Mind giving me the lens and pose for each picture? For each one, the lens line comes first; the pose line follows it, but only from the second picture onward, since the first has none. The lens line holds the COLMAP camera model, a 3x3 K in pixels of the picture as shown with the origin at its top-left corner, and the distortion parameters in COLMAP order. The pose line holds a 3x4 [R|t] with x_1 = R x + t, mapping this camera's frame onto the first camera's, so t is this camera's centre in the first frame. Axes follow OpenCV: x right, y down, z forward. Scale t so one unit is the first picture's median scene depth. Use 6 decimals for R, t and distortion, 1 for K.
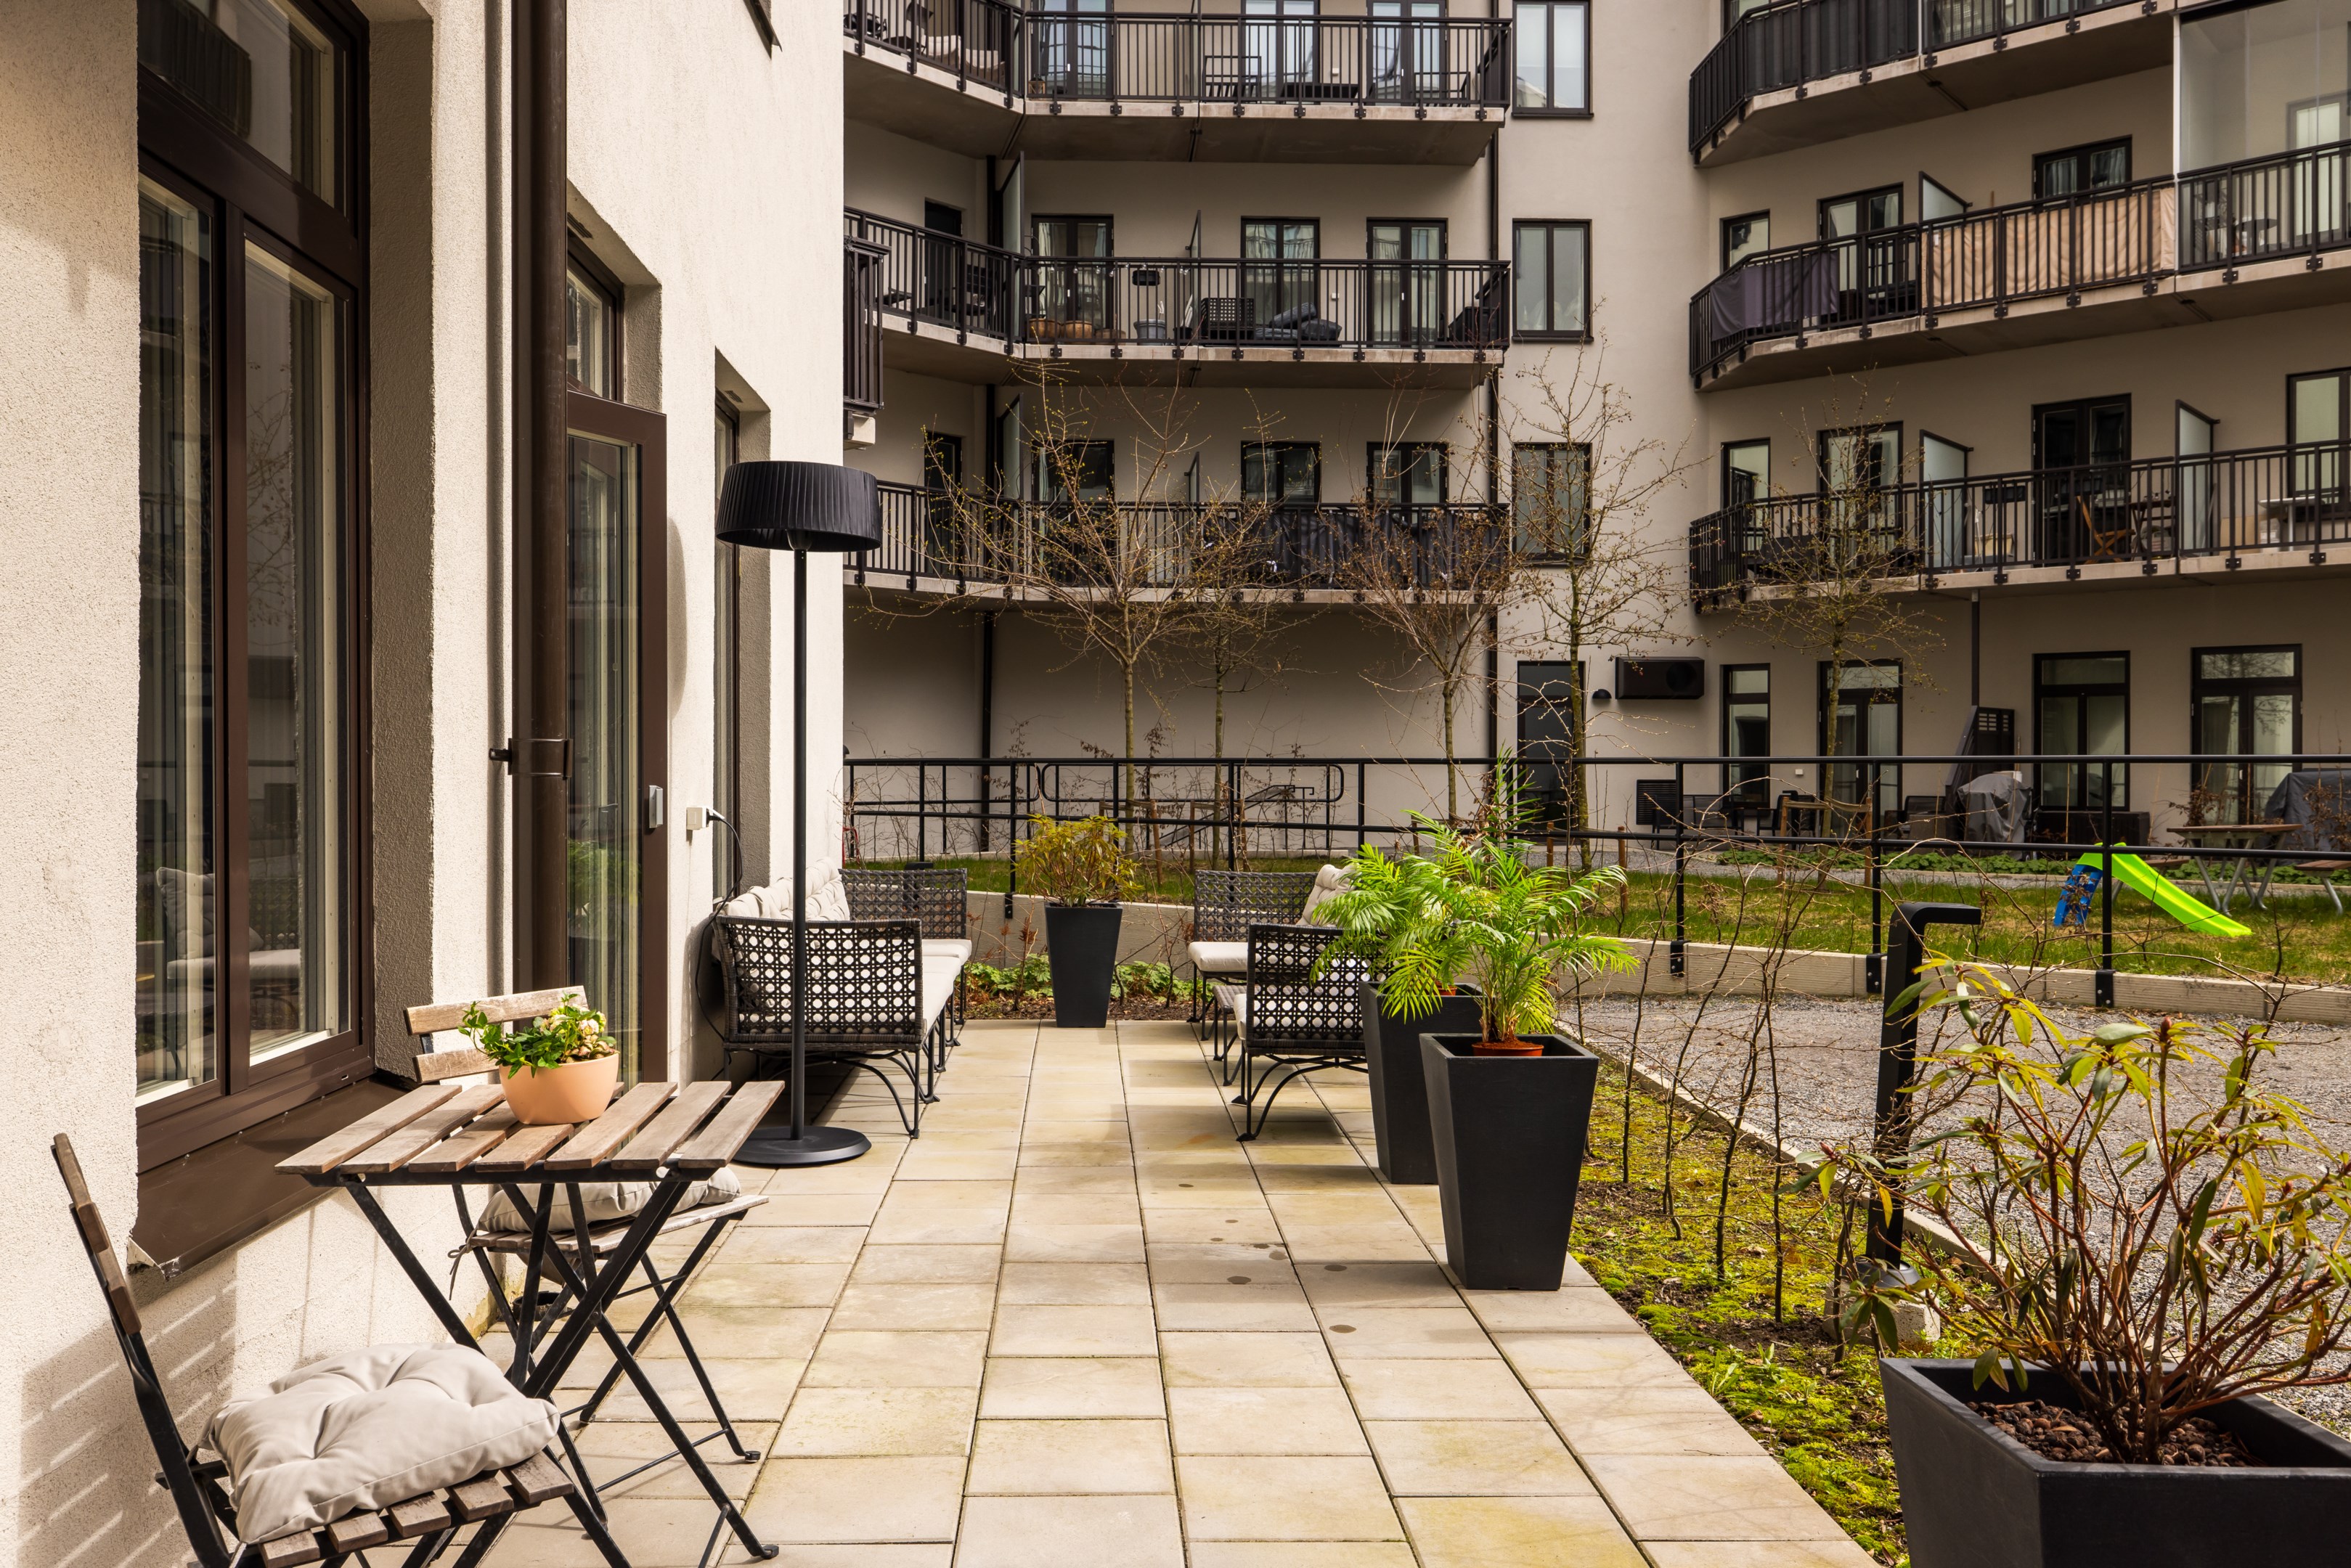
lens RADIAL K [[1808.5, 0, 1122.8], [0, 1808.5, 782.7], [0, 0, 1]] dist [-0.008244, -0.000905]
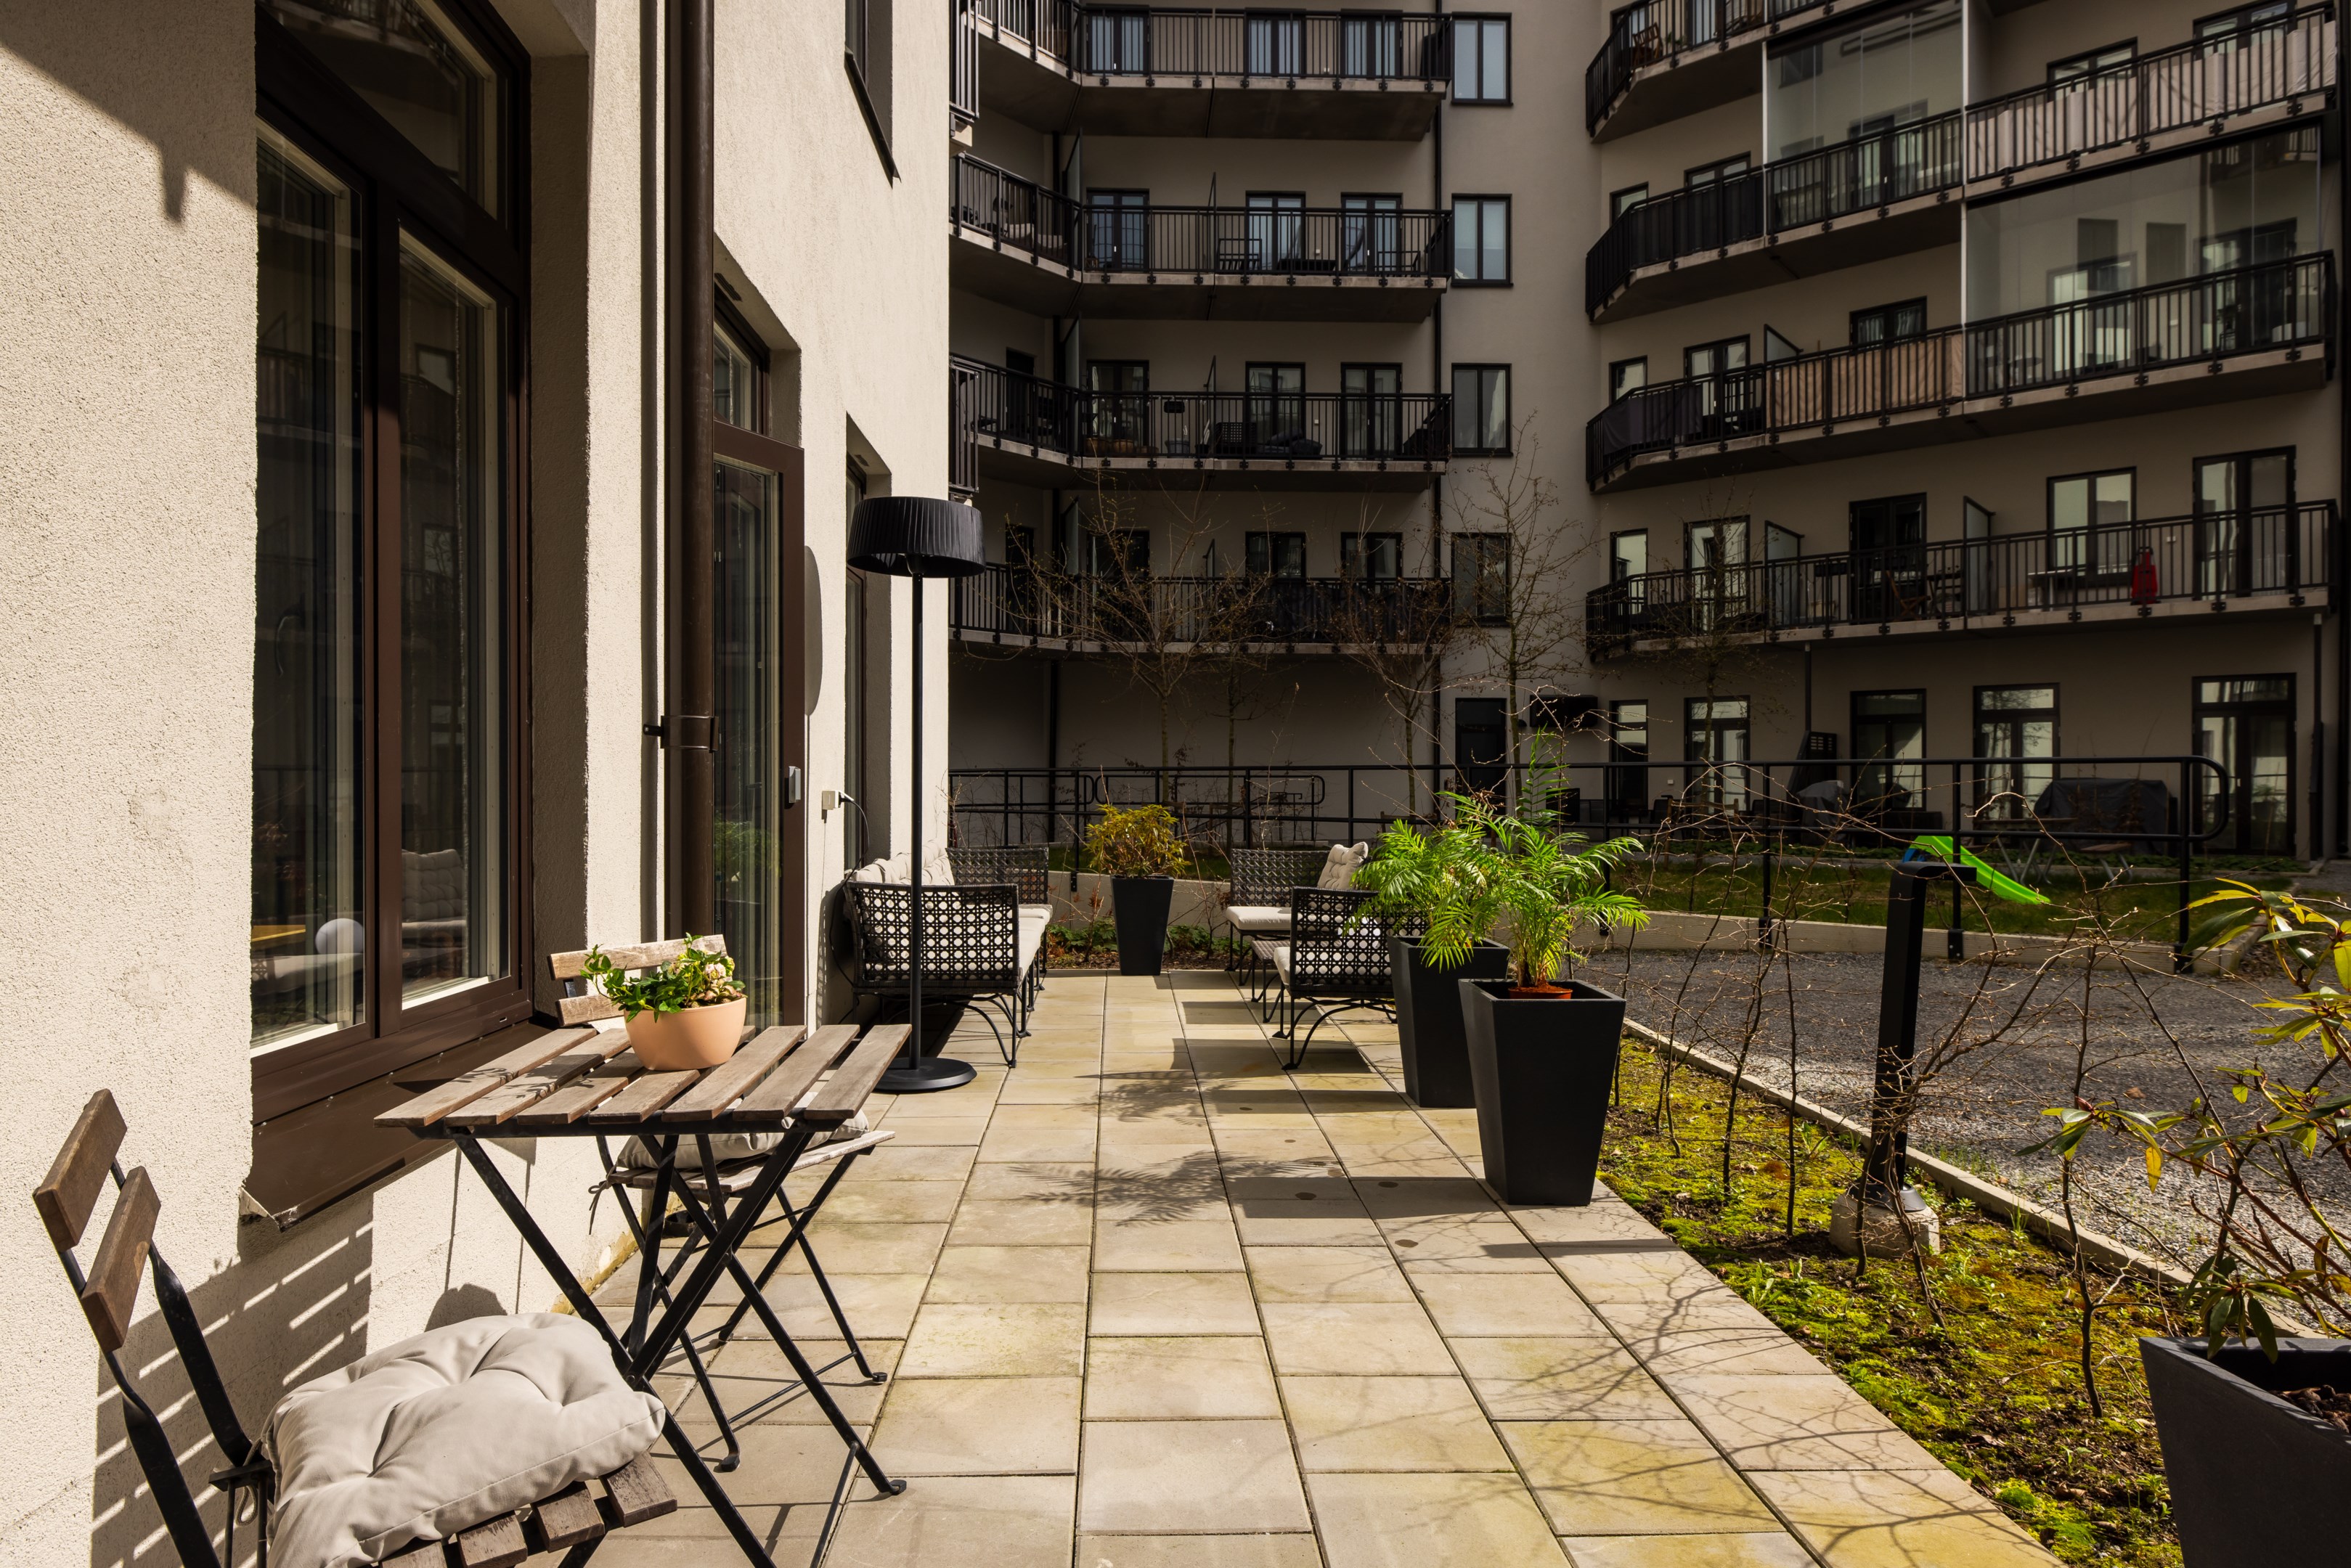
lens RADIAL K [[1324.1, 0, 1151.8], [0, 1324.1, 791.5], [0, 0, 1]] dist [-0.000342, -0.003231]
pose [[0.999990, 0.000261, 0.004544, -0.026864], [-0.000241, 0.999991, -0.004325, 0.017746], [-0.004545, 0.004324, 0.999980, 0.121591]]
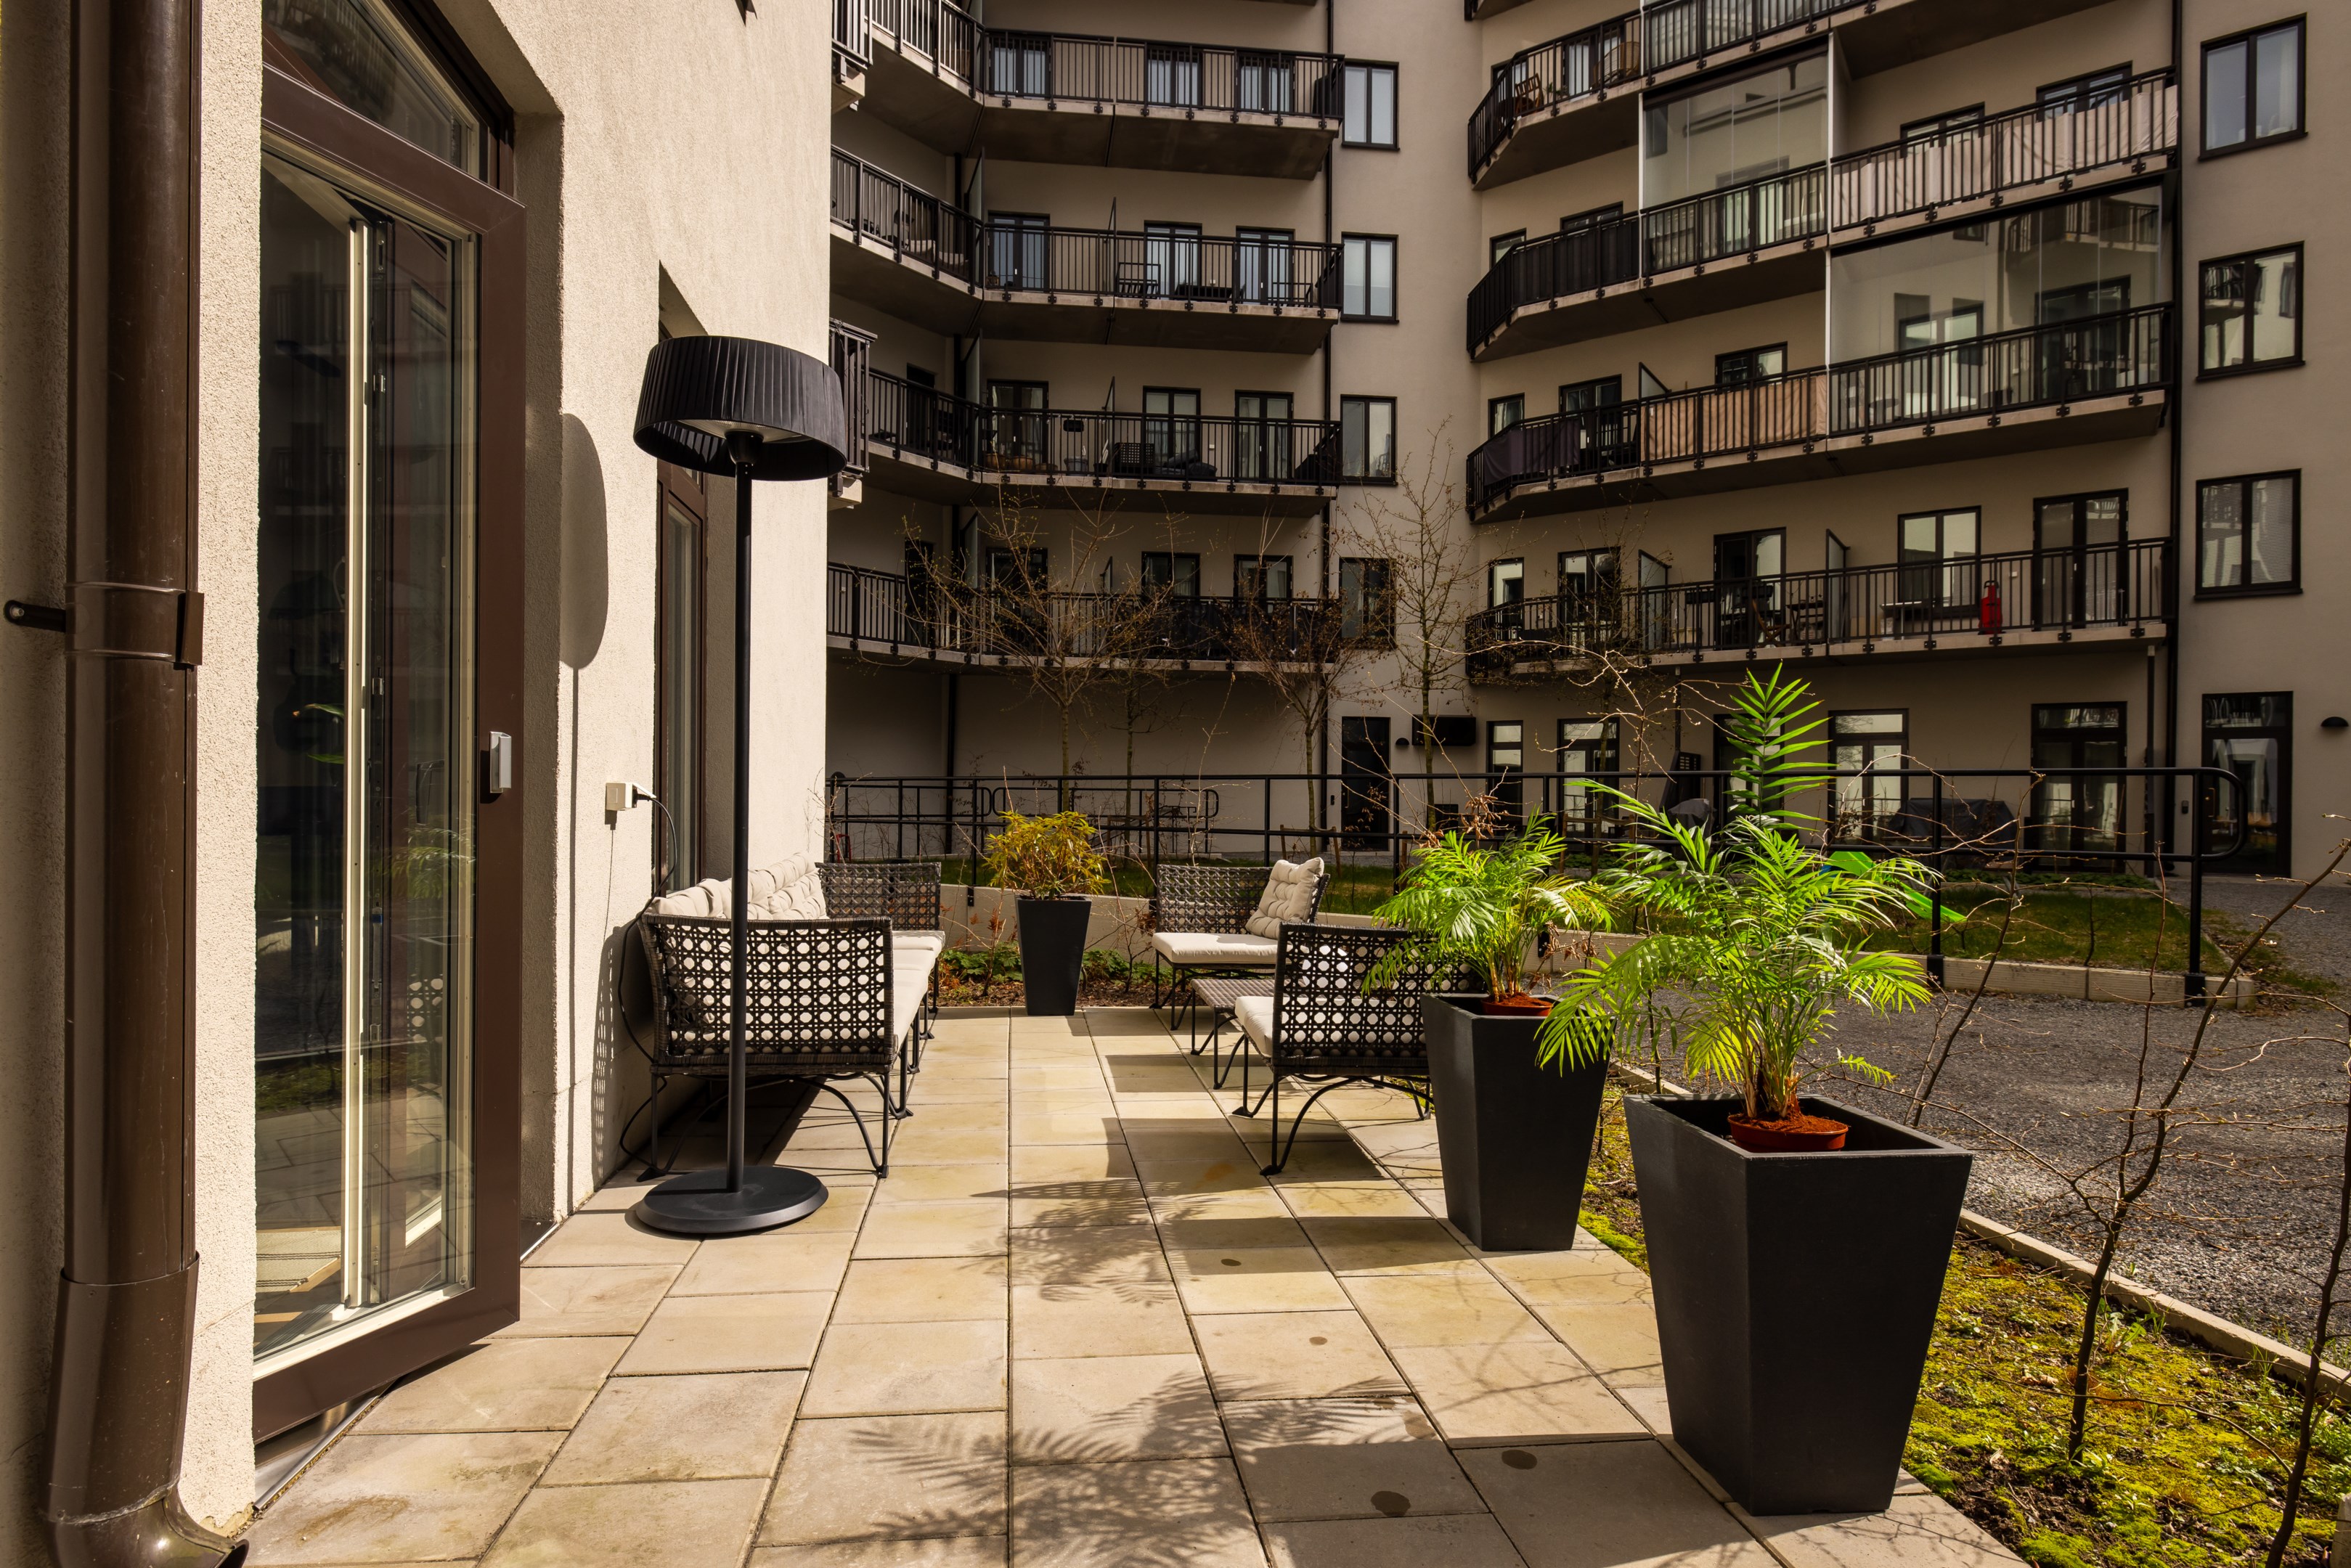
lens RADIAL K [[1169.6, 0, 1138.4], [0, 1169.6, 818.6], [0, 0, 1]] dist [-0.004169, -0.001264]
pose [[0.996079, 0.007756, 0.088124, -0.045335], [-0.008184, 0.999956, 0.004500, 0.025519], [-0.088085, -0.005204, 0.996099, 0.443932]]
